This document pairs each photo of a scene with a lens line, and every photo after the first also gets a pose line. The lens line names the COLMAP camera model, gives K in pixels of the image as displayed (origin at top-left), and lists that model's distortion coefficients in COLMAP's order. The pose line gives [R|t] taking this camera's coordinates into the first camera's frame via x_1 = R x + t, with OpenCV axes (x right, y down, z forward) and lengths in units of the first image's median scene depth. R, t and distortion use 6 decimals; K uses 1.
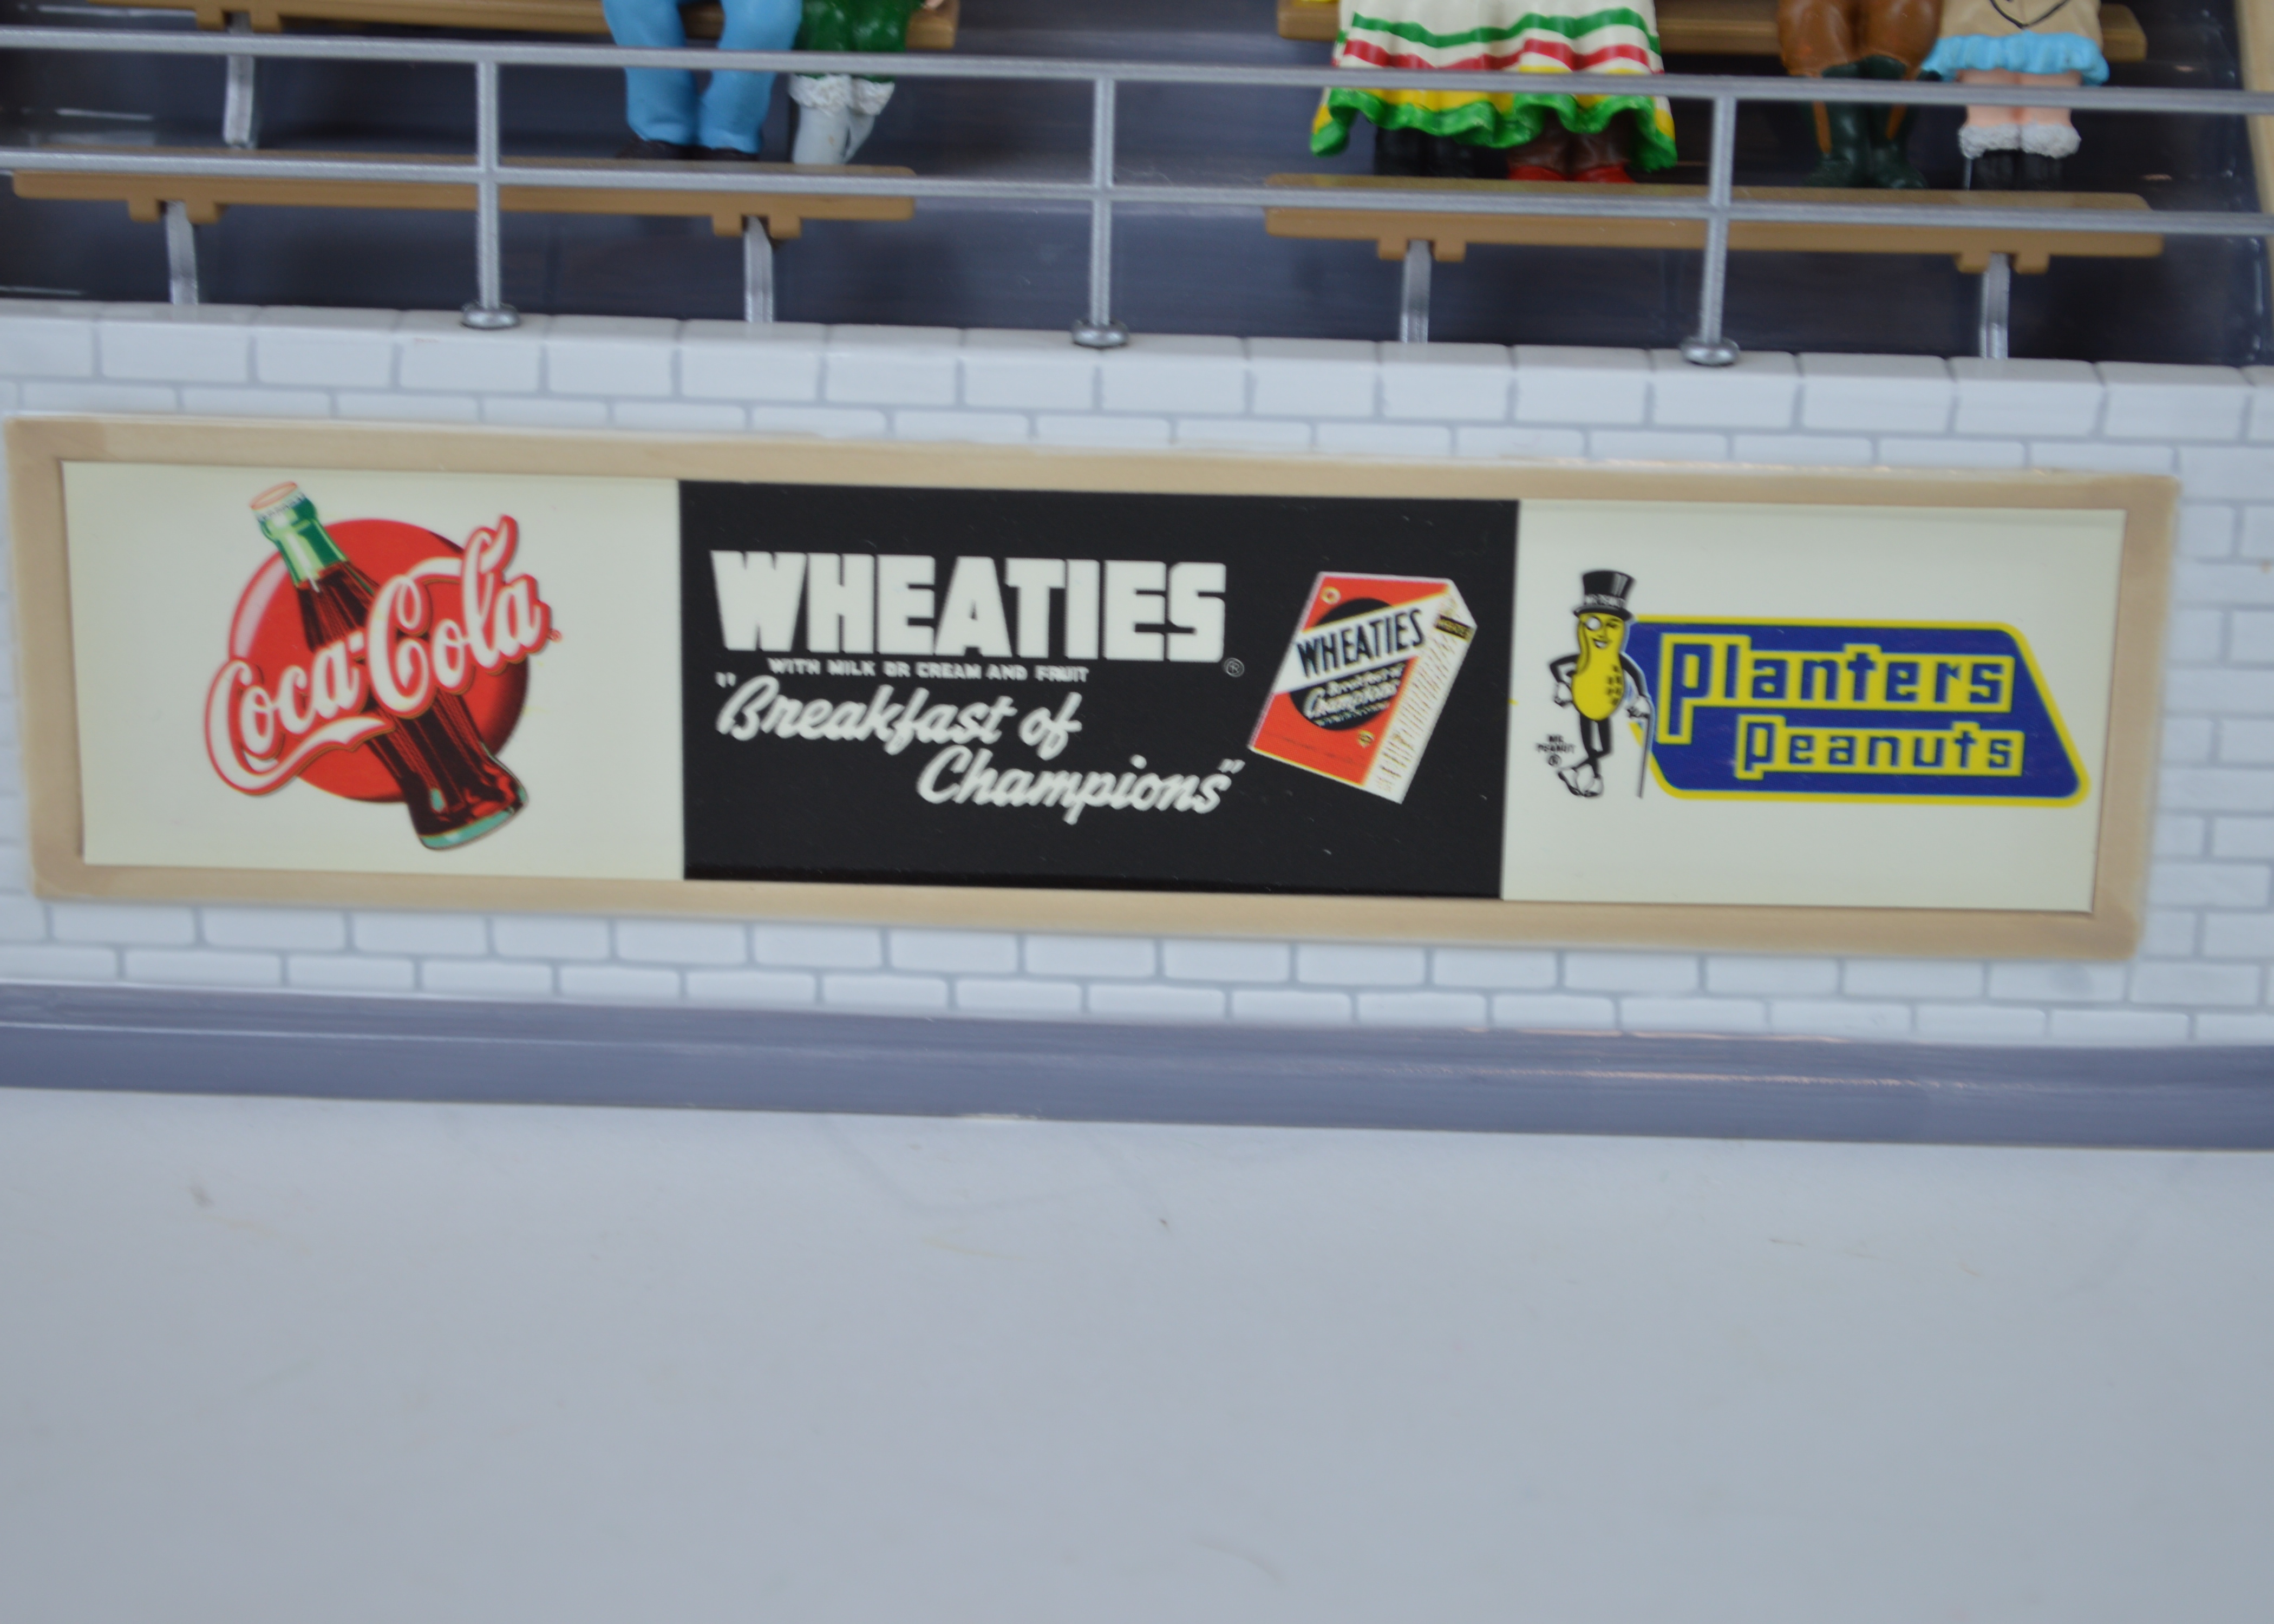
lens RADIAL K [[5447.6, 0, 1121.0], [0, 5447.6, 805.0], [0, 0, 1]] dist [0.078315, 0.000000]
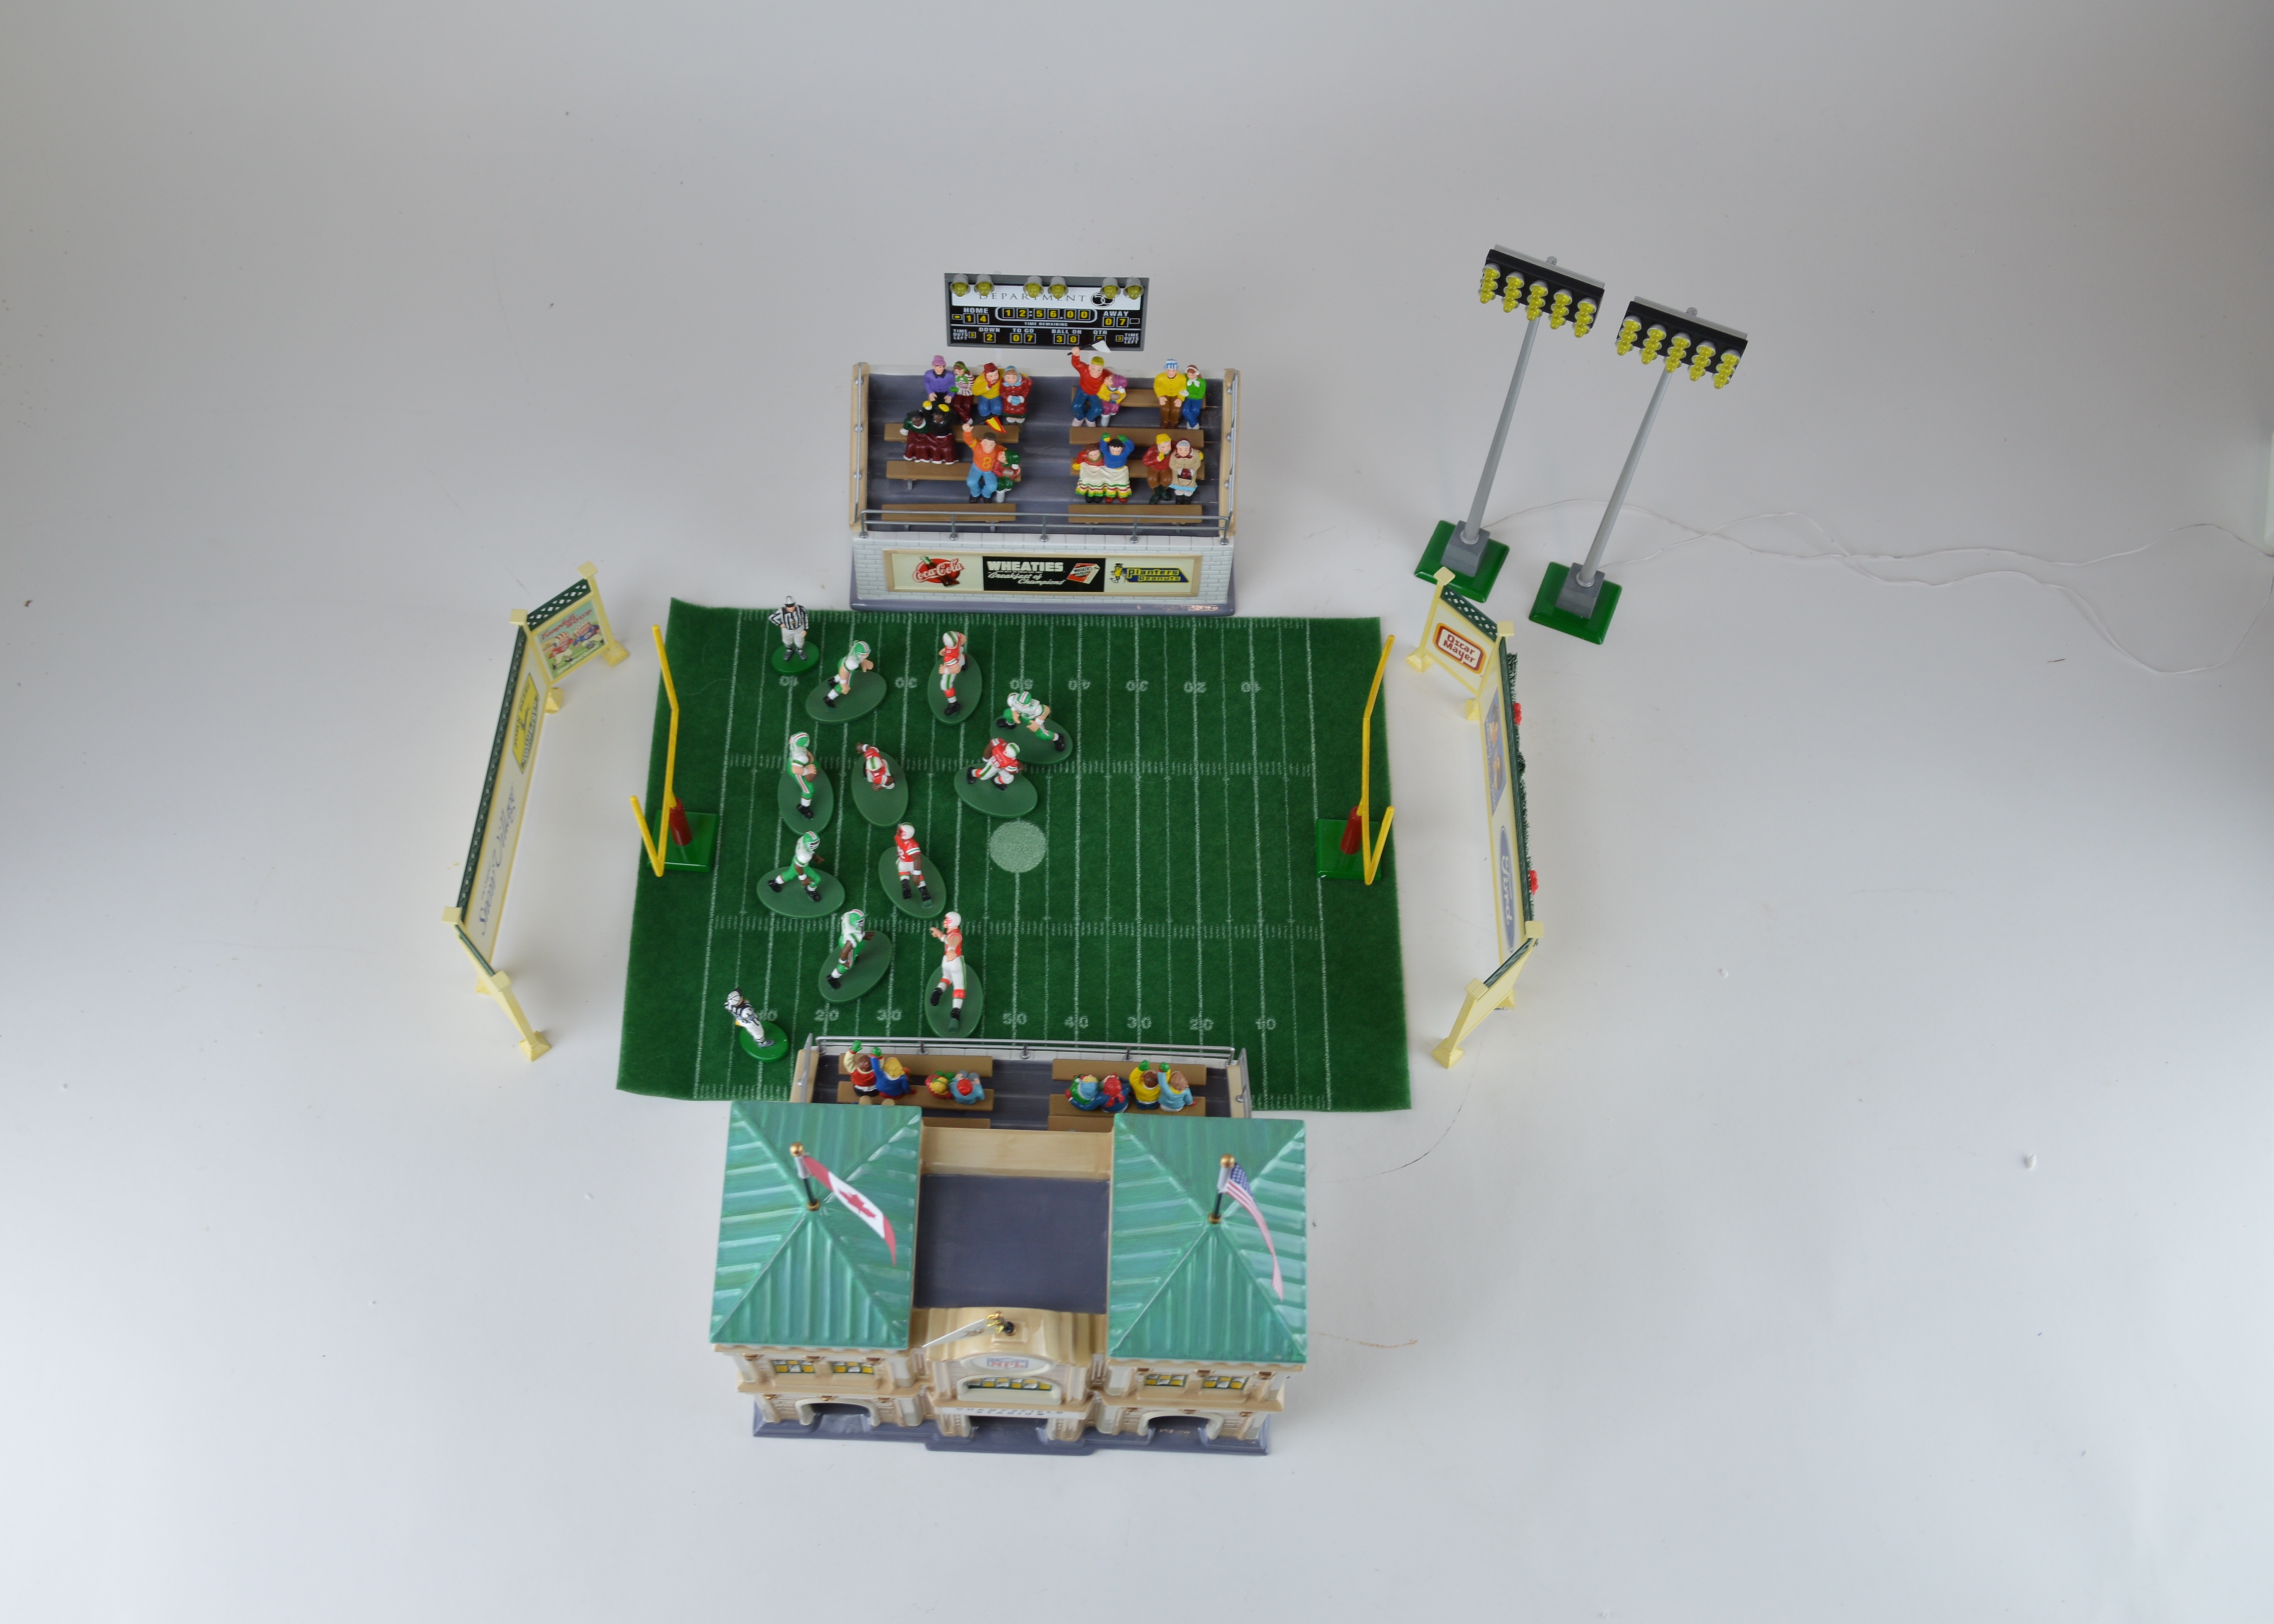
lens RADIAL K [[2278.4, 0, 1118.4], [0, 2278.4, 816.0], [0, 0, 1]] dist [-0.069611, 0.000000]
pose [[0.999569, -0.014443, 0.025576, 0.011028], [-0.006744, 0.734644, 0.678419, -1.721844], [-0.028588, -0.678299, 0.734230, -1.286362]]
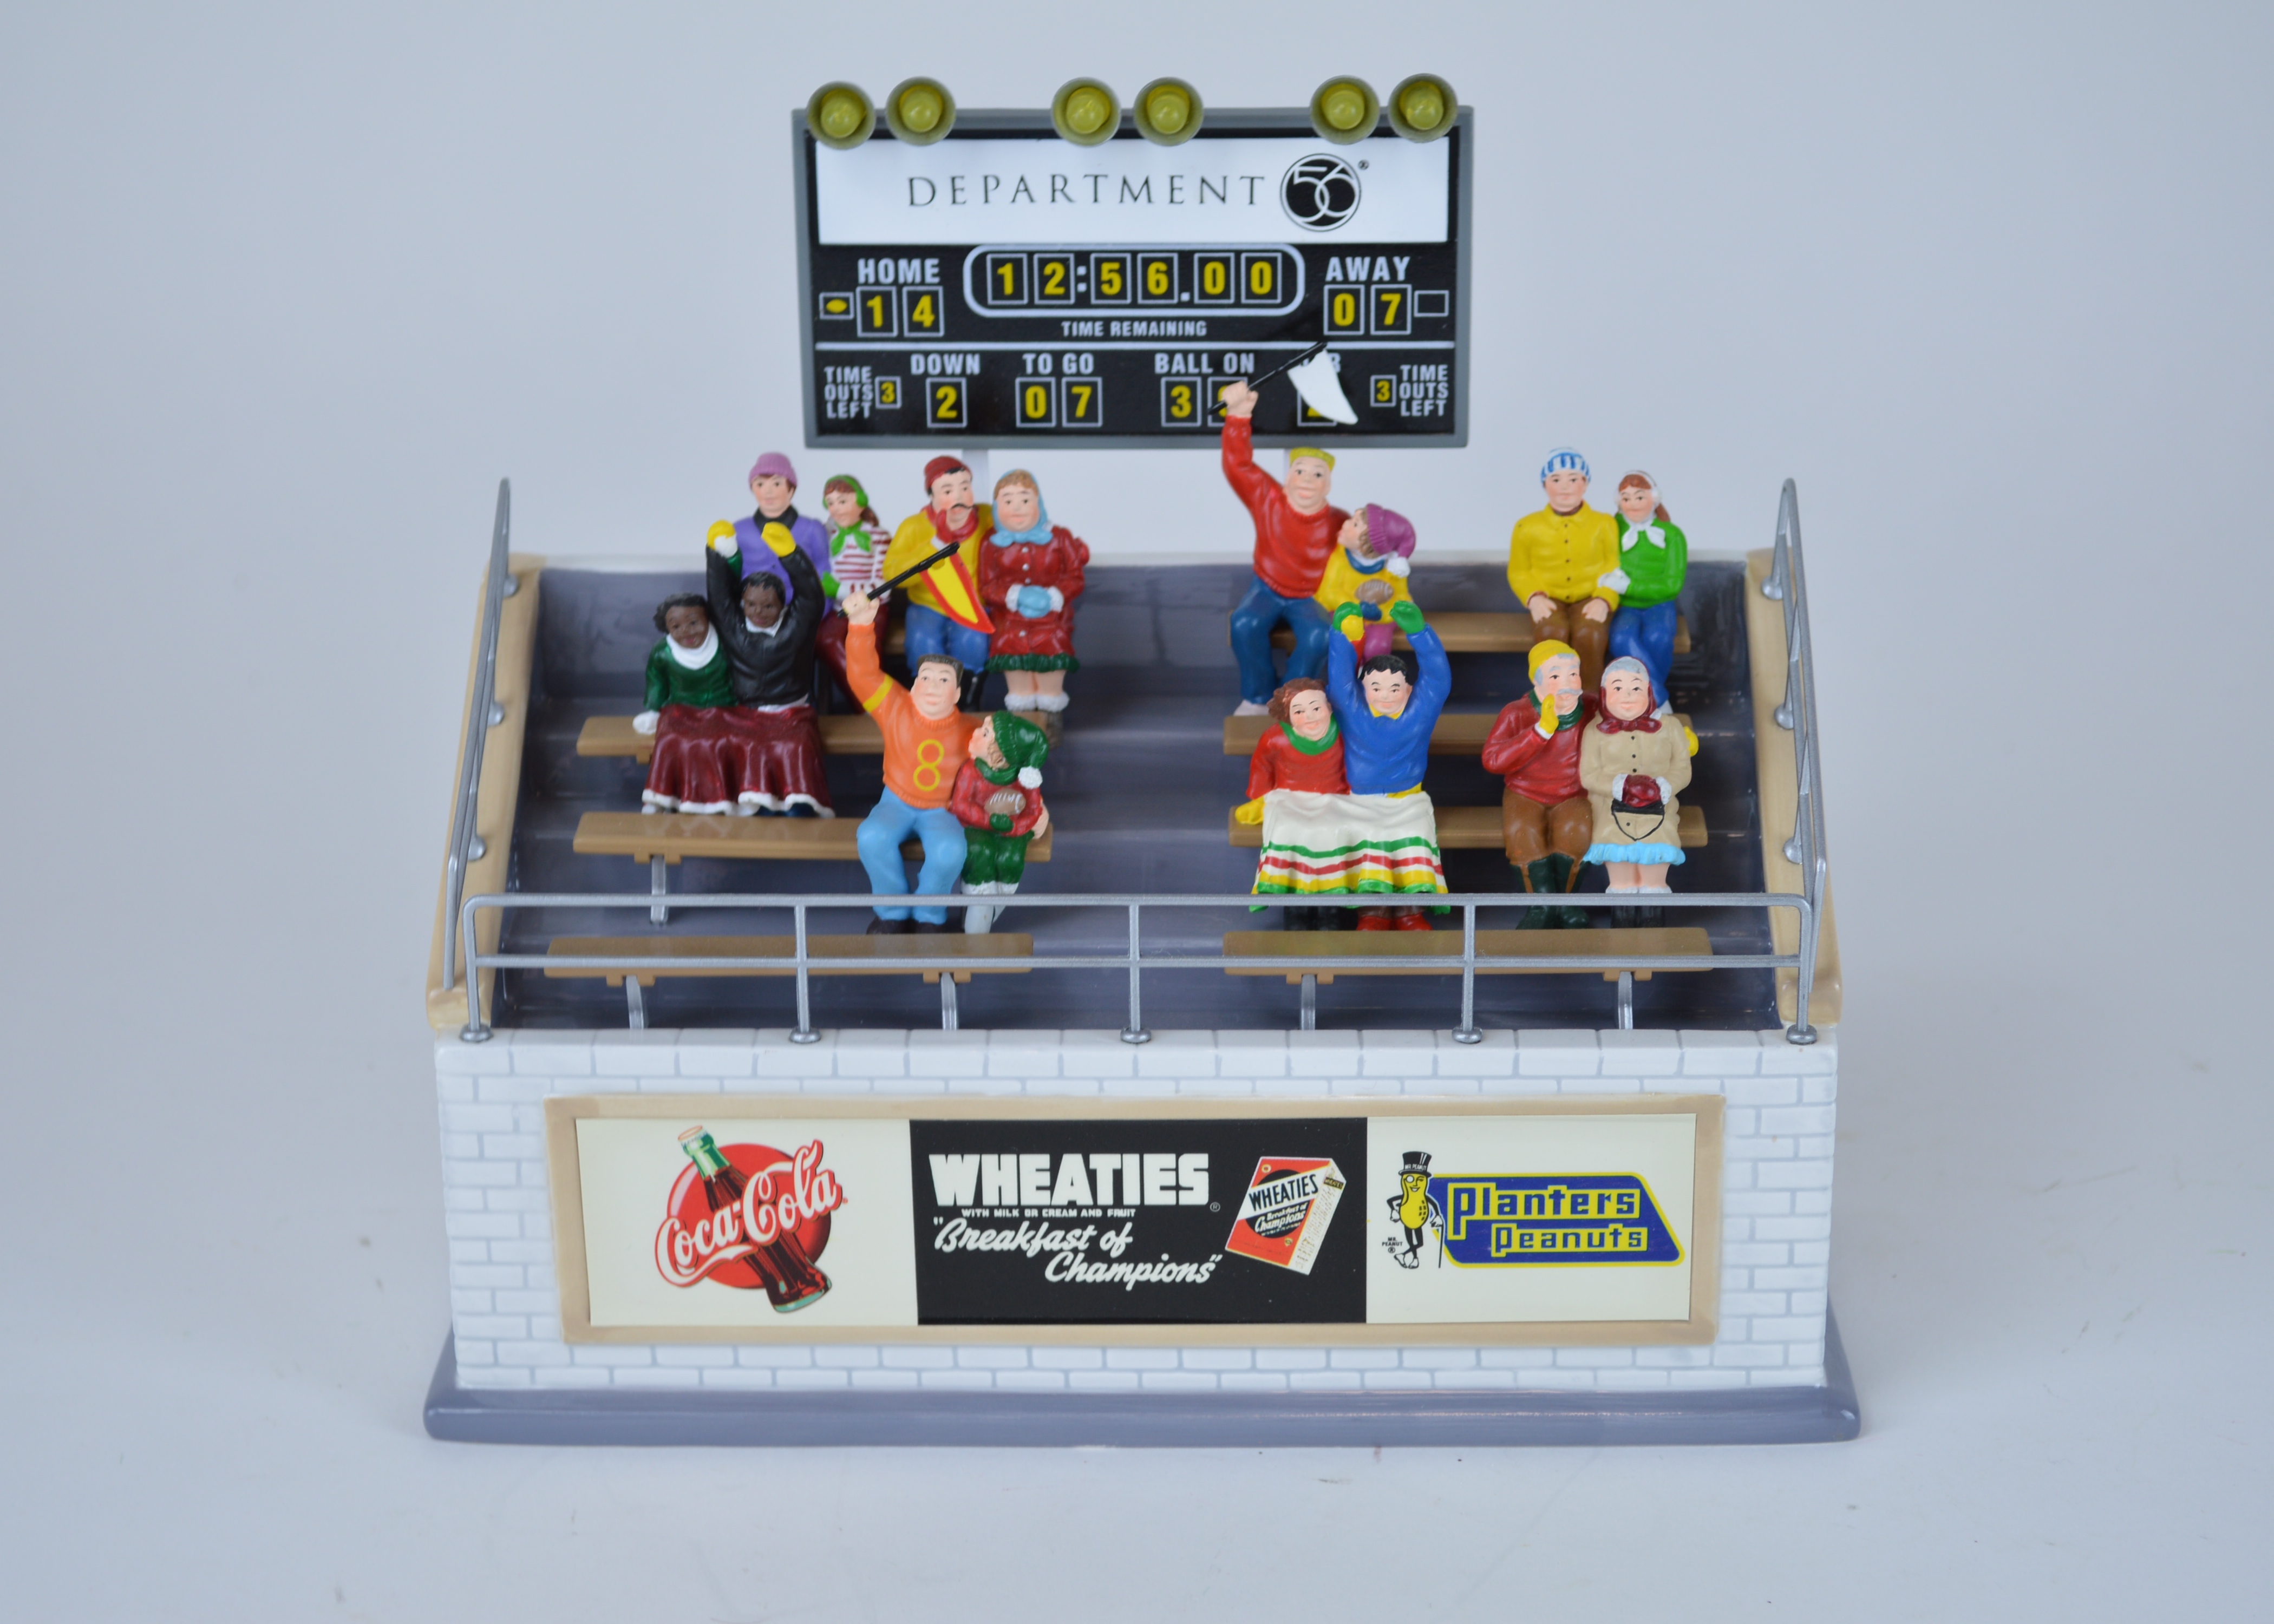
lens RADIAL K [[4317.7, 0, 1129.2], [0, 4317.7, 792.6], [0, 0, 1]] dist [0.059443, 0.000000]
pose [[0.999385, -0.032208, -0.013849, 0.016422], [0.032642, 0.998944, 0.032335, -0.212045], [0.012793, -0.032767, 0.999381, -0.446819]]
